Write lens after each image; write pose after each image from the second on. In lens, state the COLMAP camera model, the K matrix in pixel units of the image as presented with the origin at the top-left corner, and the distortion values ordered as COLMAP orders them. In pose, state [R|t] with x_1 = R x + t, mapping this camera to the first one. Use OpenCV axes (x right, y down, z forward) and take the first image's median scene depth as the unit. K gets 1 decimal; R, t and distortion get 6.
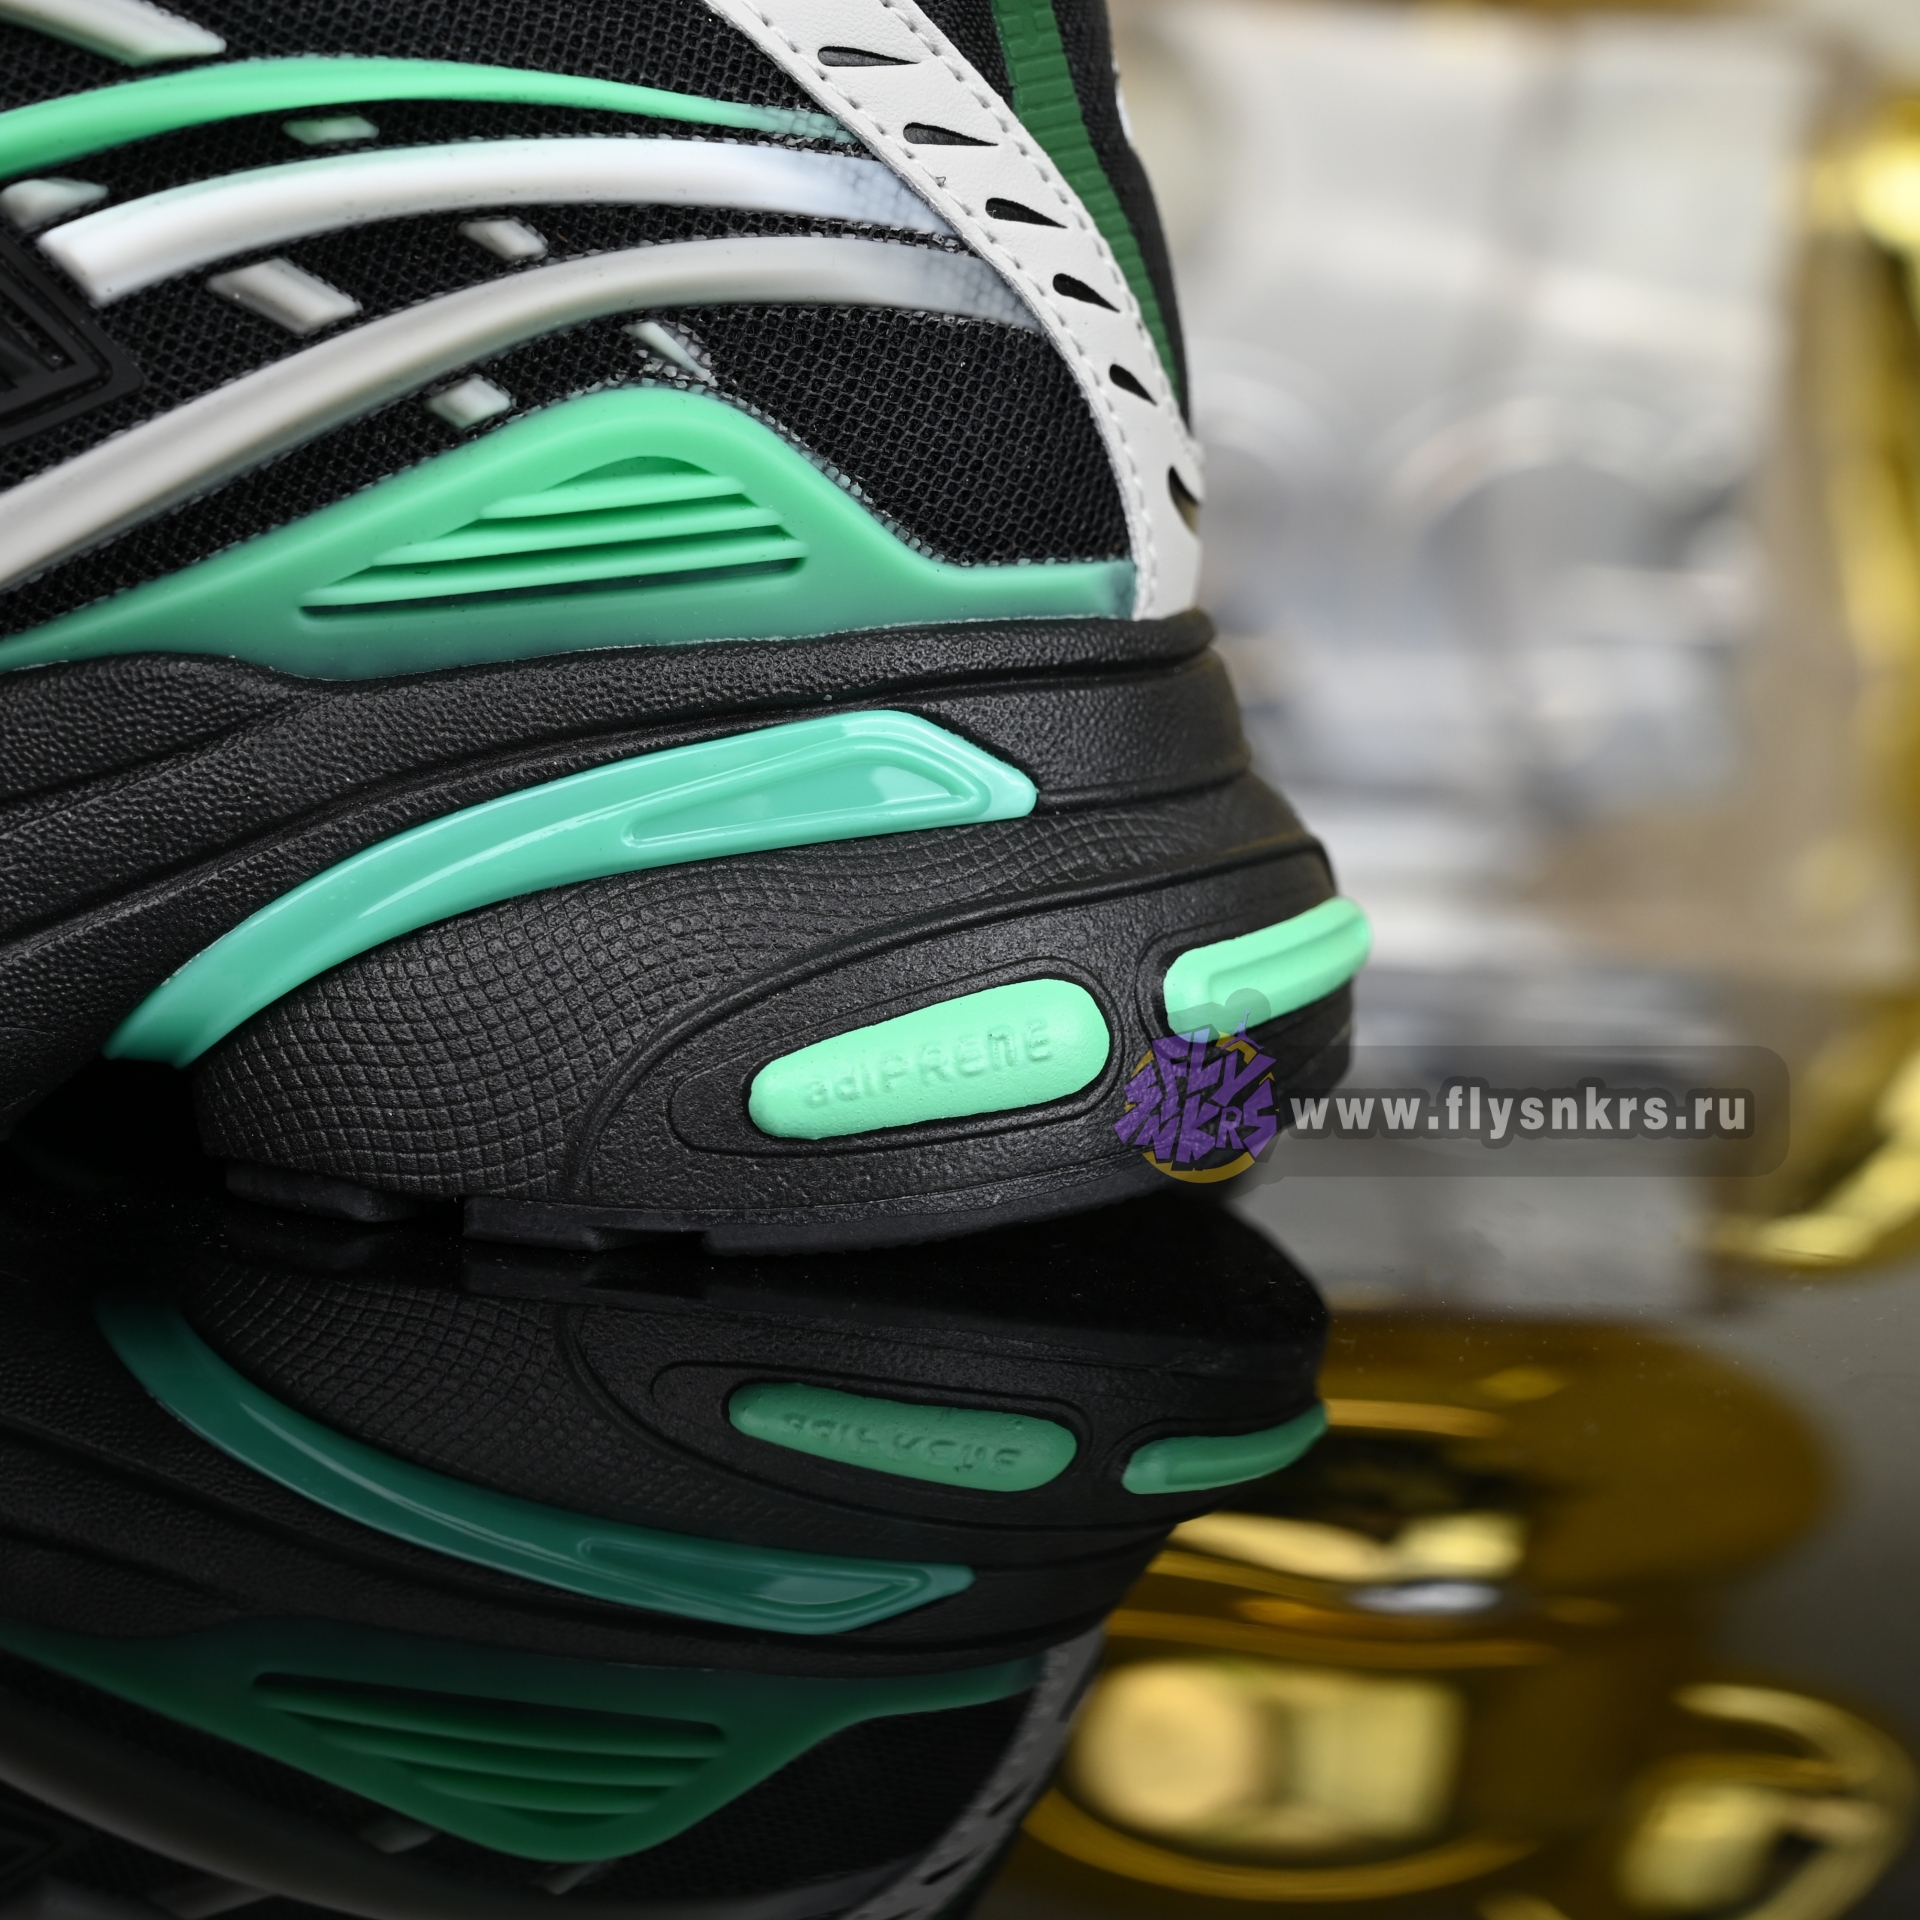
lens RADIAL K [[5134.9, 0, 959.3], [0, 5134.9, 958.4], [0, 0, 1]] dist [0.098450, 0.000000]
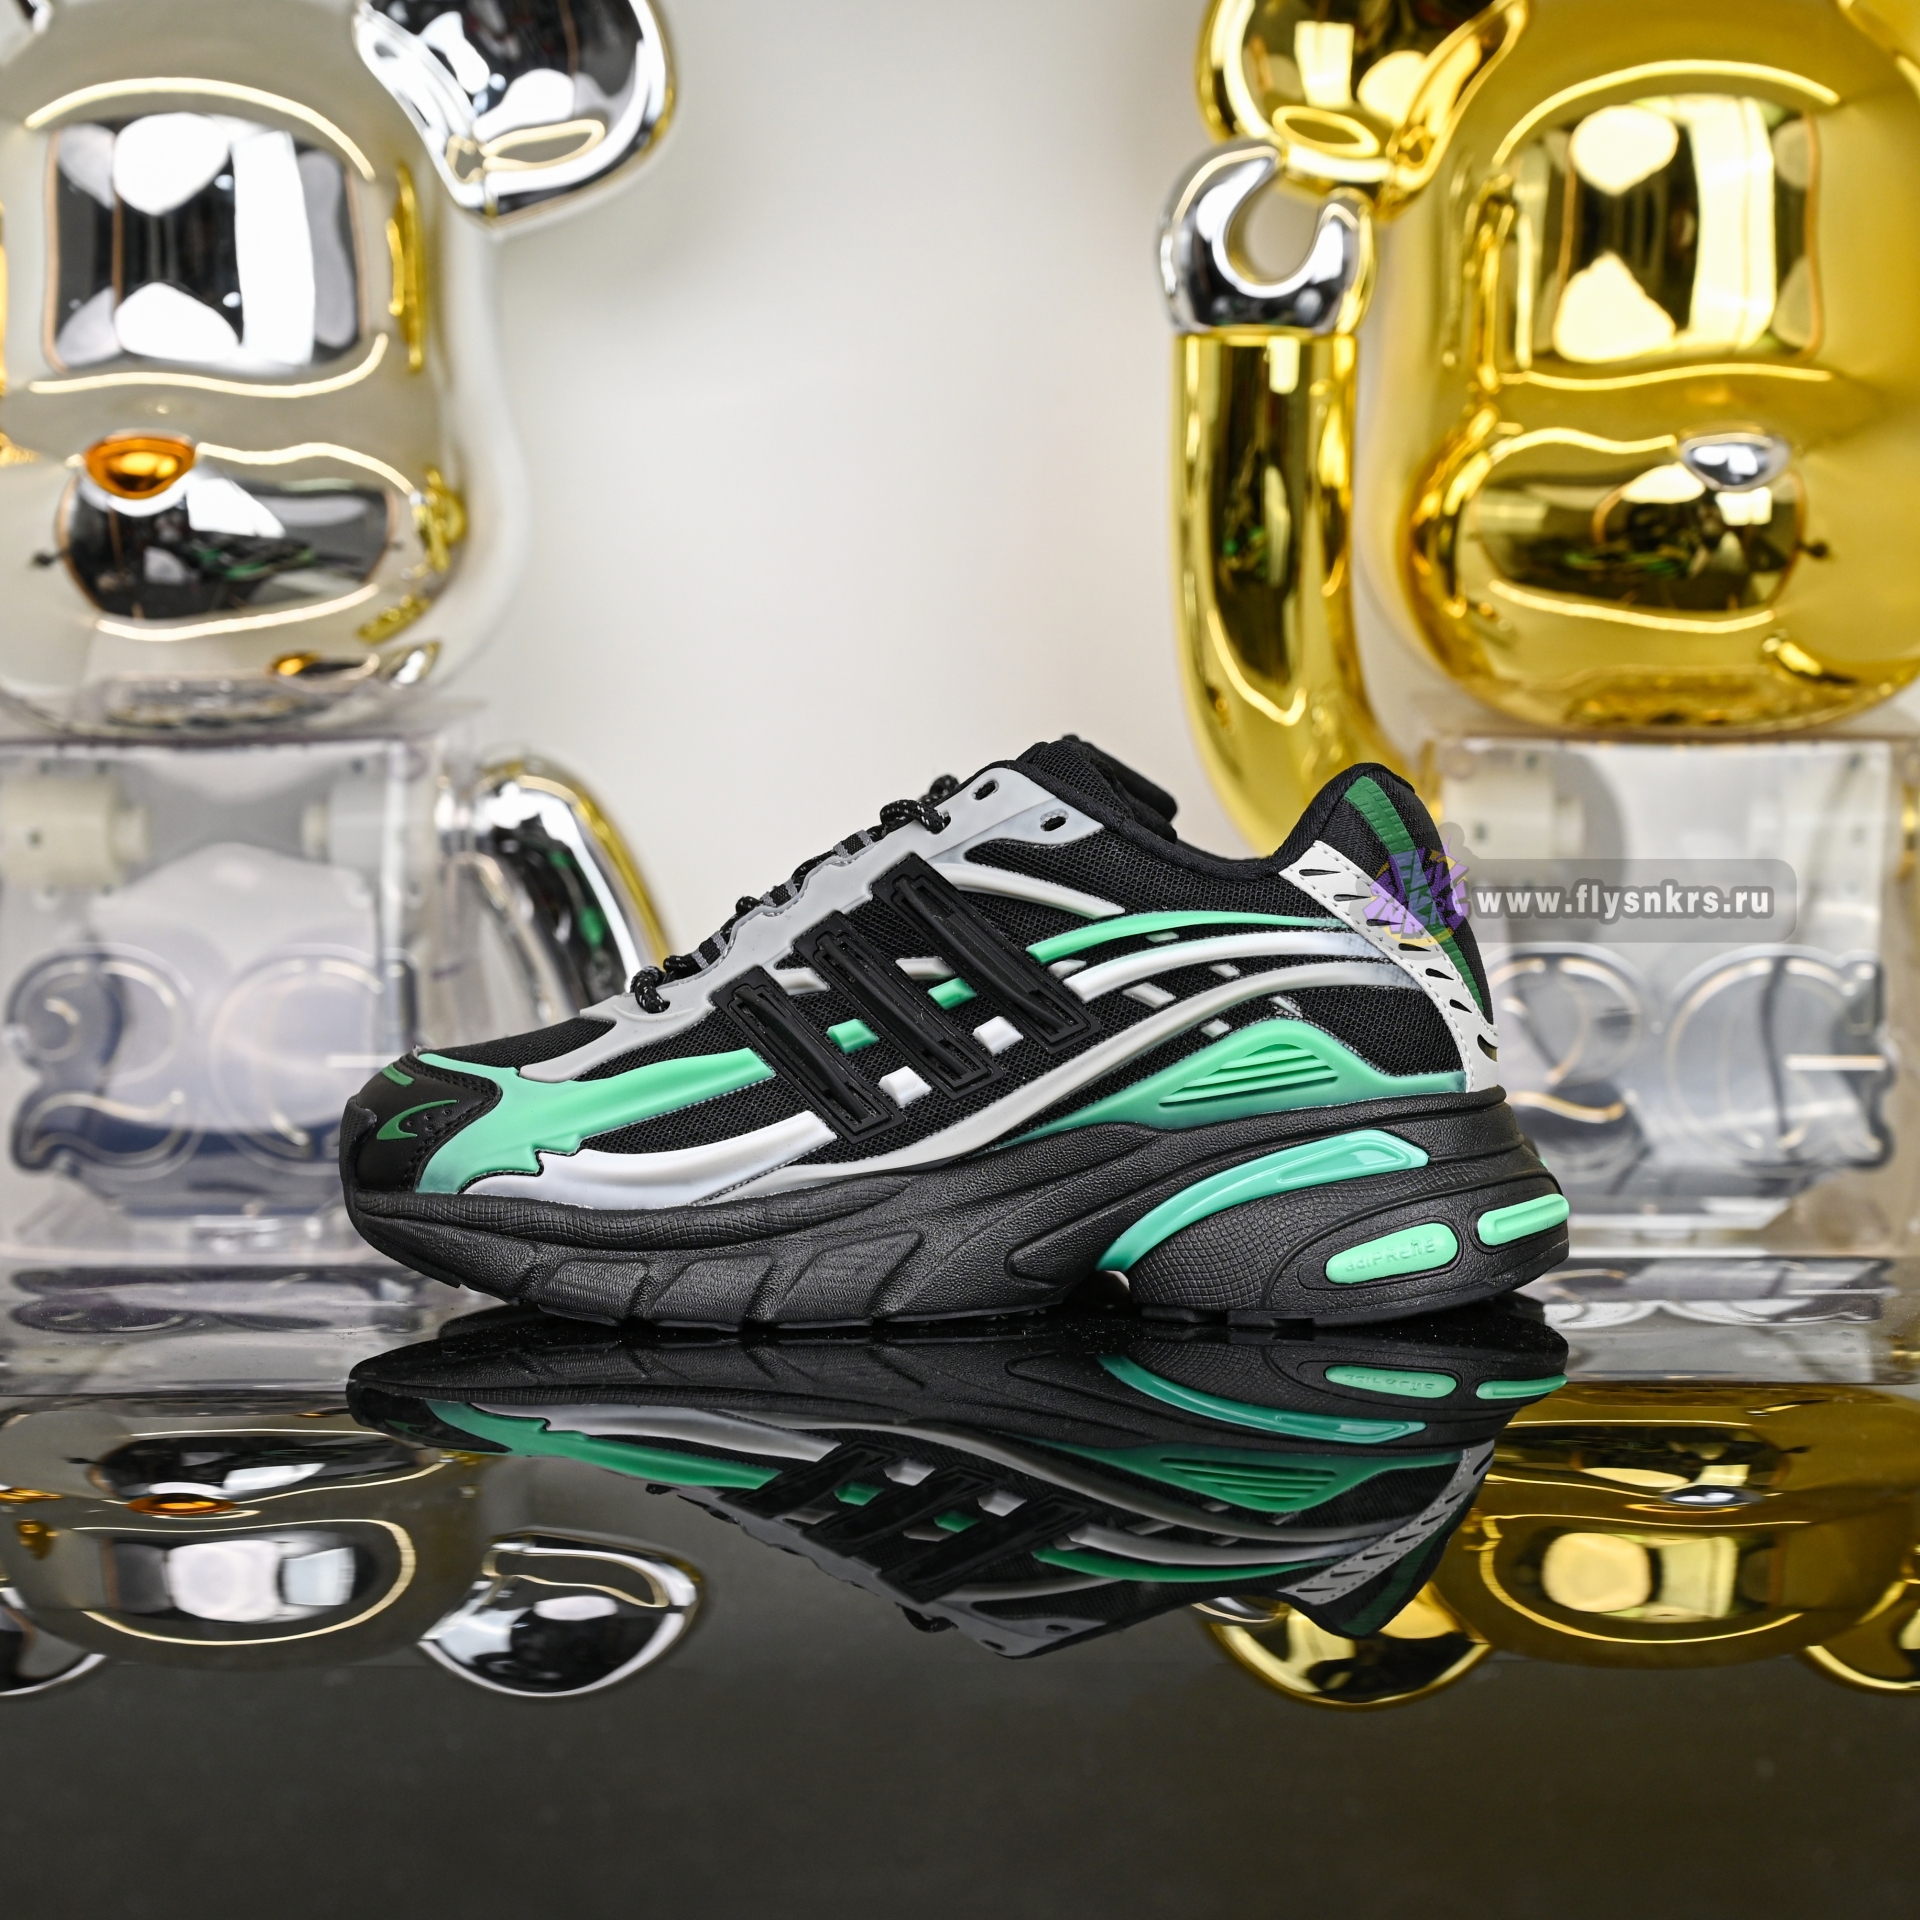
lens RADIAL K [[5948.3, 0, 955.4], [0, 5948.3, 965.0], [0, 0, 1]] dist [0.895524, 0.000000]
pose [[0.987714, -0.055566, -0.146060, 0.243657], [0.042780, 0.995088, -0.089271, 0.143373], [0.150303, 0.081926, 0.985240, -2.247338]]
